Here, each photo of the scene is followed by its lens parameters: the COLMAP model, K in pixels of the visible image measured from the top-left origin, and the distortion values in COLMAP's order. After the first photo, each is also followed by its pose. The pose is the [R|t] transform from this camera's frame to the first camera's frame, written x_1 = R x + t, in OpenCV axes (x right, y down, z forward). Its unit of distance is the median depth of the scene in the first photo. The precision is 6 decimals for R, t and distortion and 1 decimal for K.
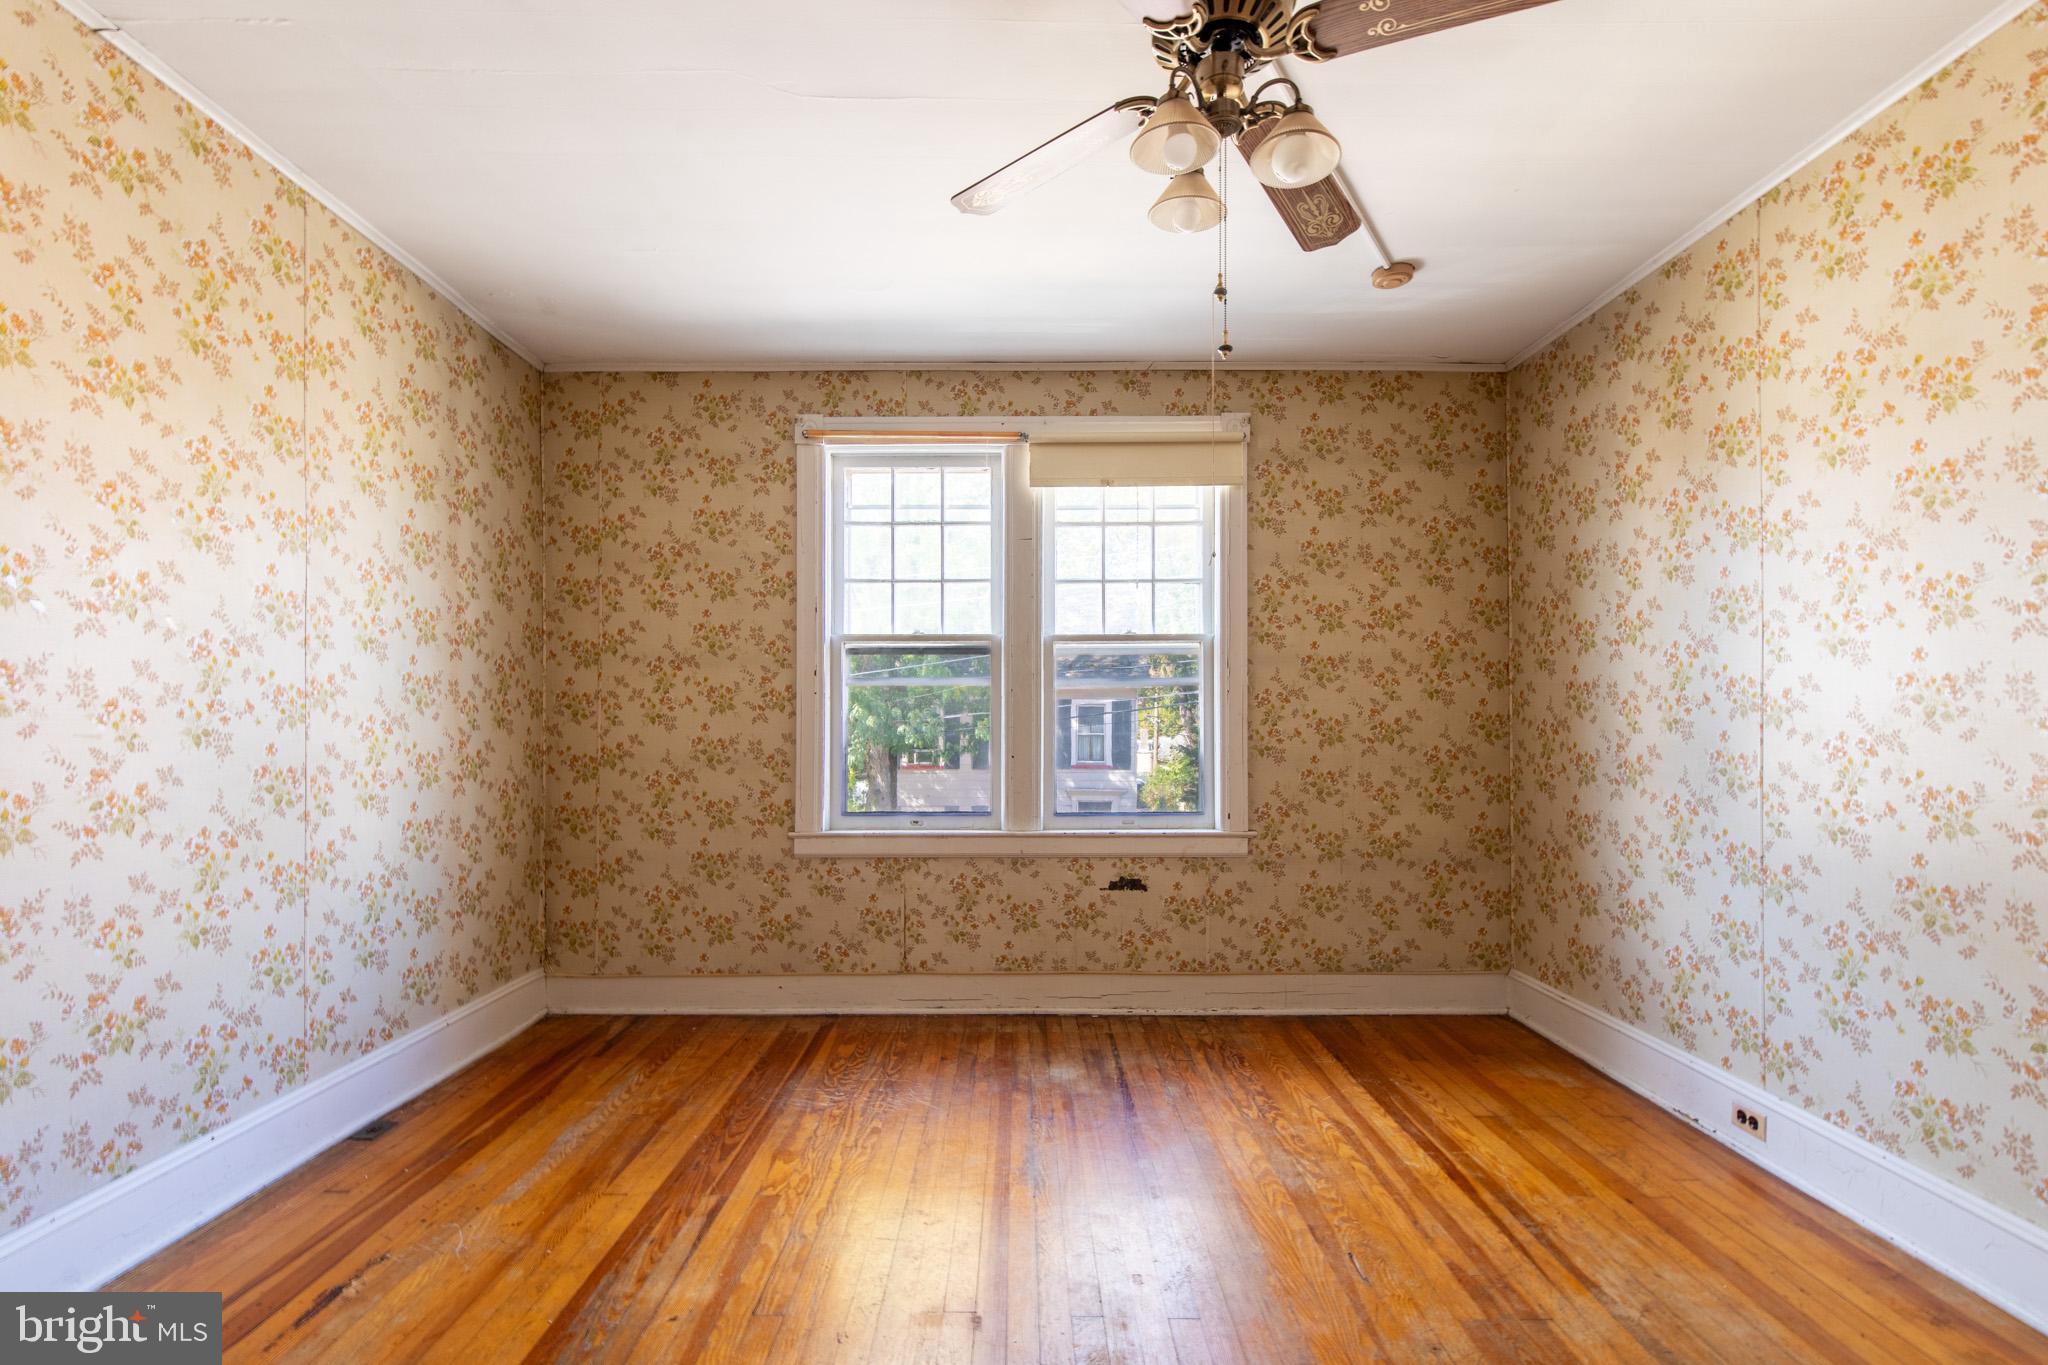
lens RADIAL K [[889.2, 0, 1002.9], [0, 889.2, 714.3], [0, 0, 1]] dist [0.000369, -0.001054]
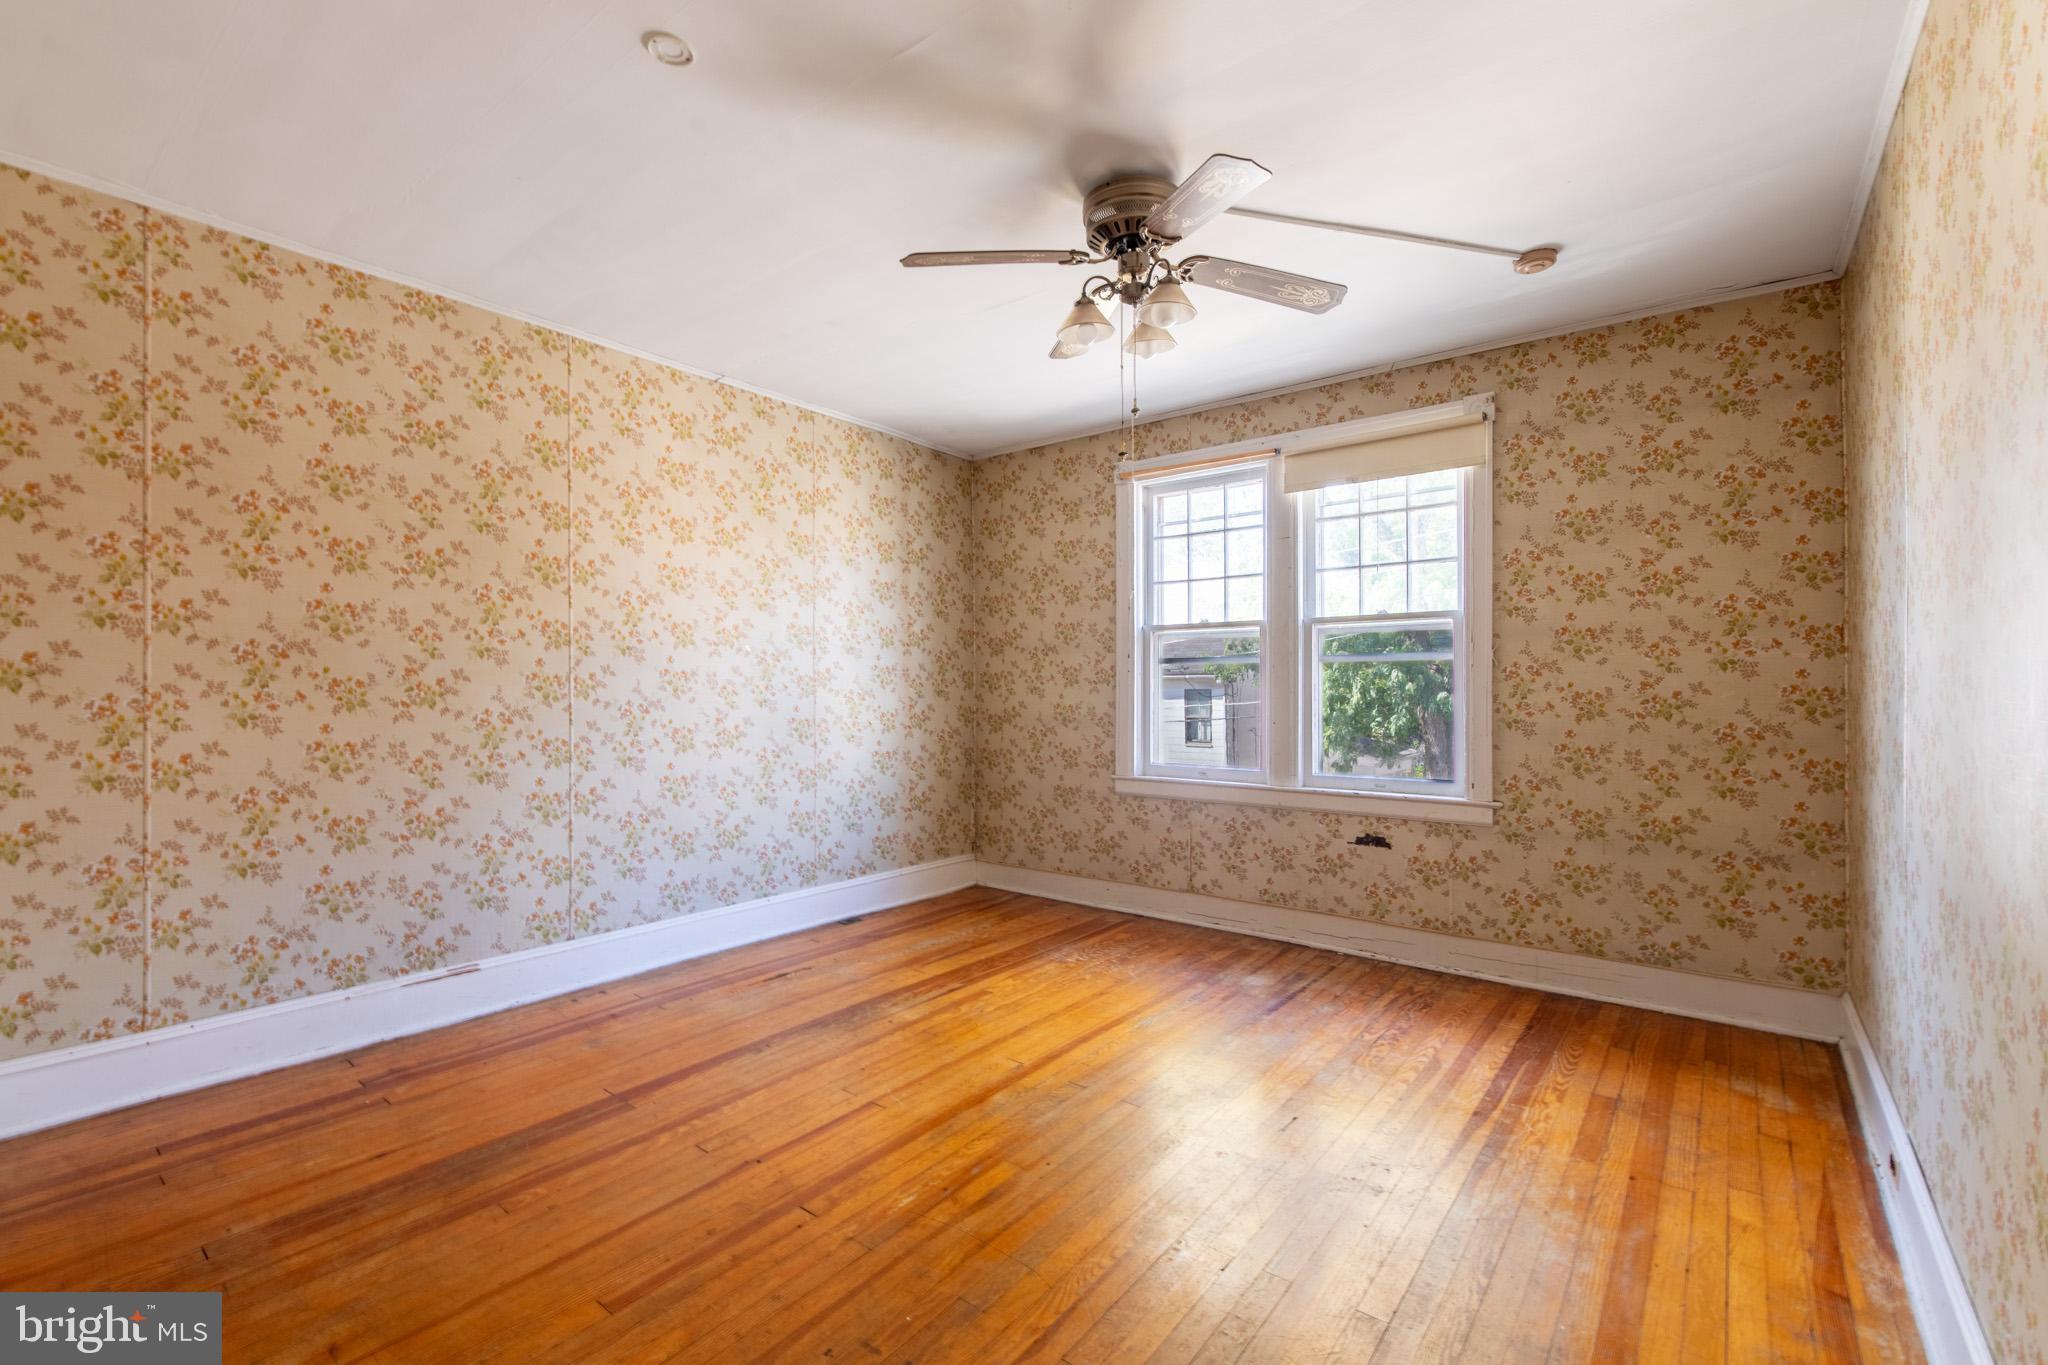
lens RADIAL K [[889.2, 0, 1030.6], [0, 889.2, 678.6], [0, 0, 1]] dist [0.000369, -0.001054]
pose [[0.786589, -0.004958, -0.617457, 0.491718], [0.008332, 0.999962, 0.002585, -0.017455], [0.617421, -0.007178, 0.786600, -0.132309]]
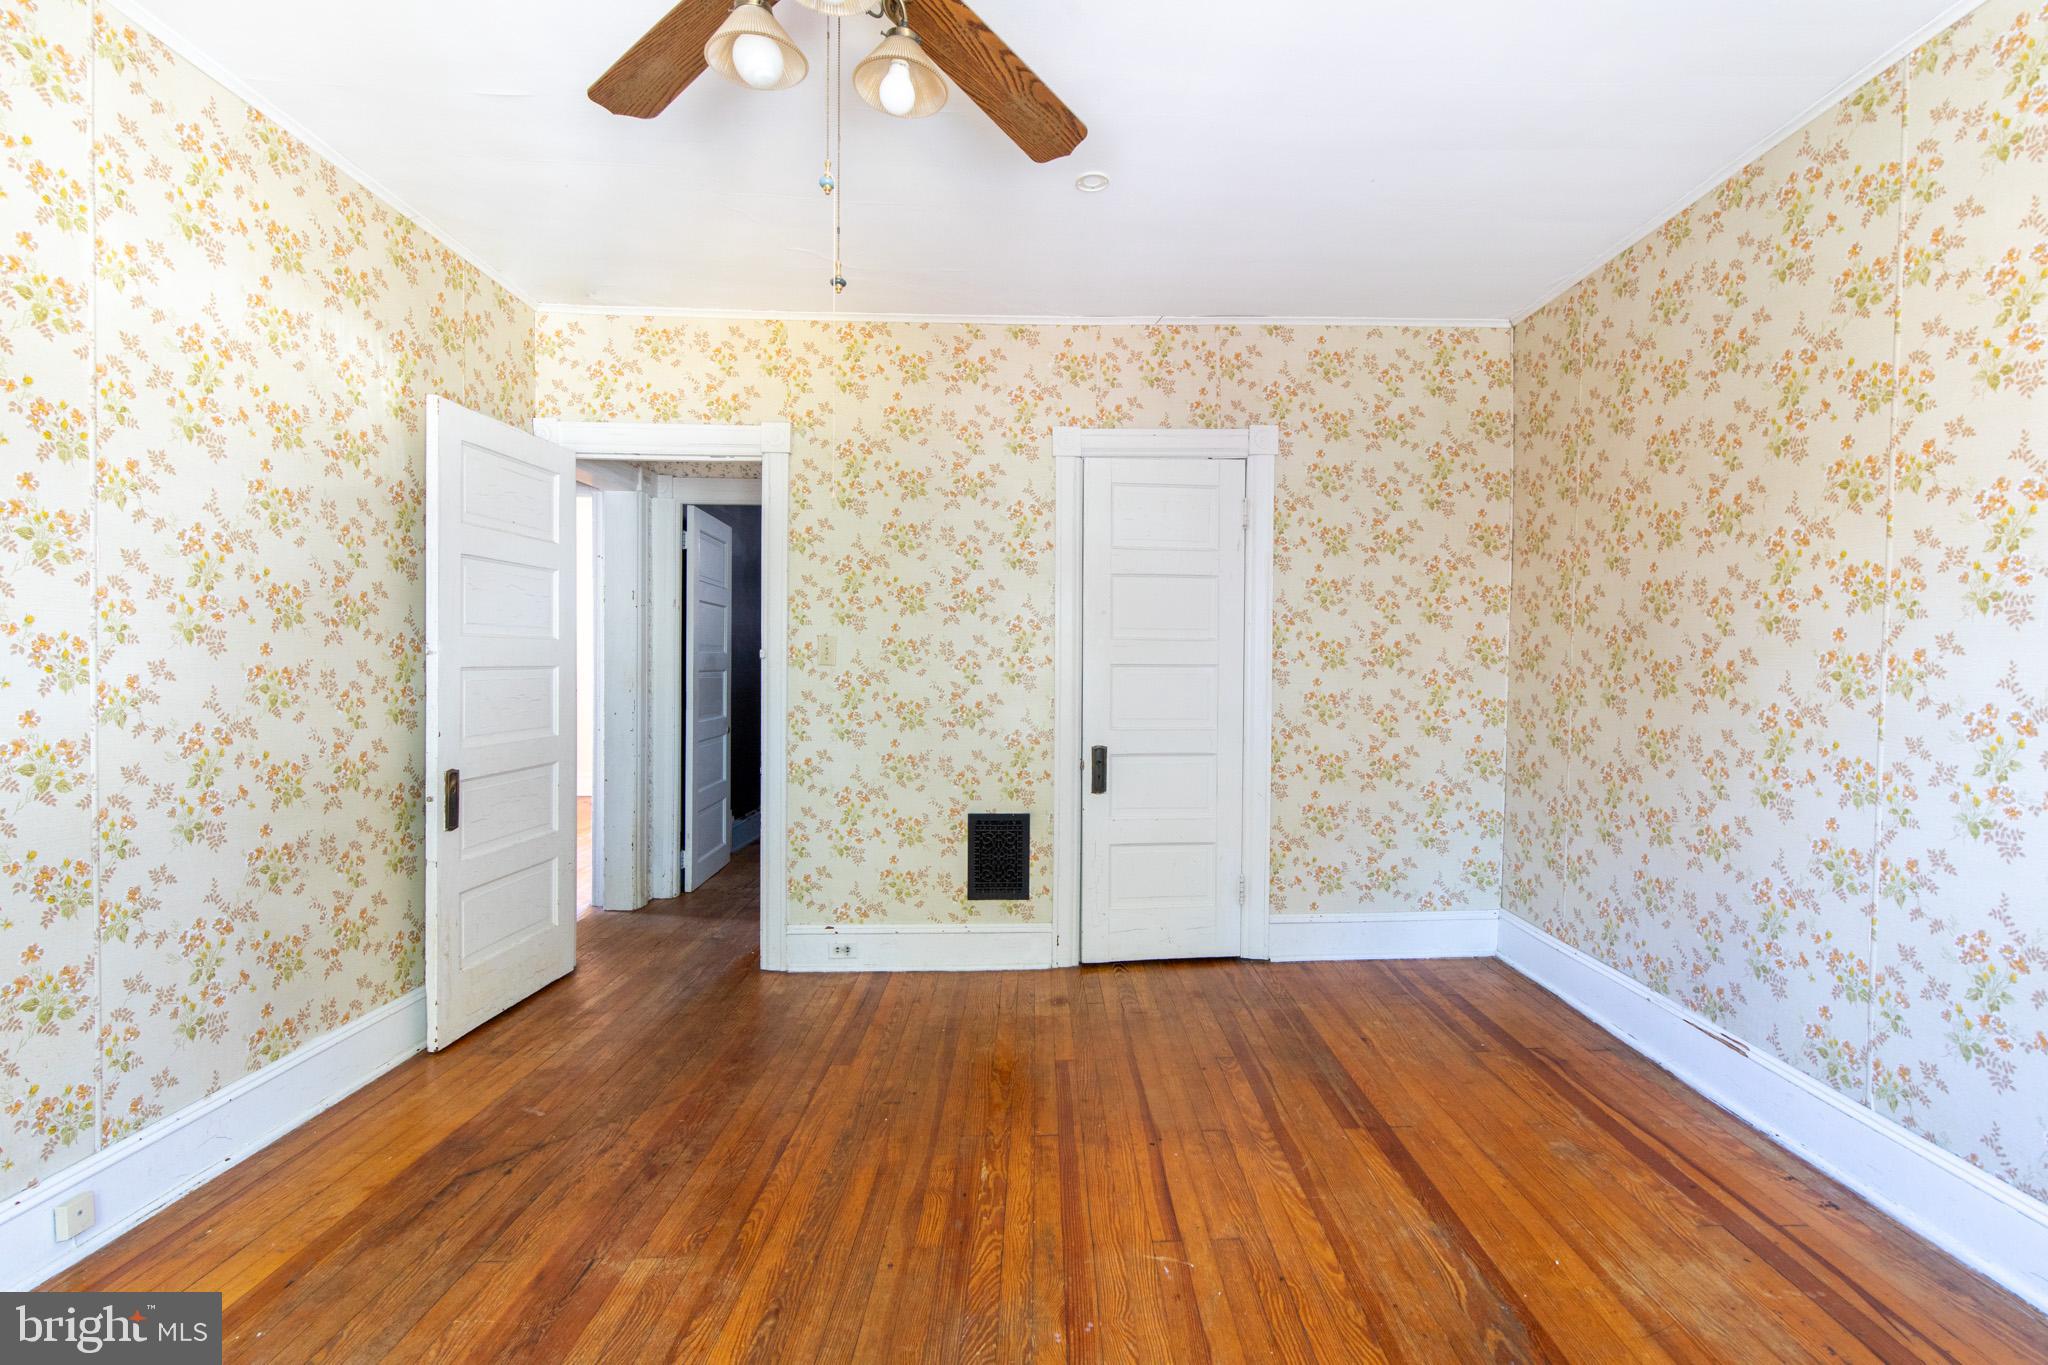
lens RADIAL K [[889.2, 0, 1057.2], [0, 889.2, 683.4], [0, 0, 1]] dist [0.000369, -0.001054]
pose [[-0.999578, -0.012701, -0.026122, 0.010121], [-0.013036, 0.999834, 0.012693, -0.004185], [0.025956, 0.013029, -0.999578, 0.916127]]
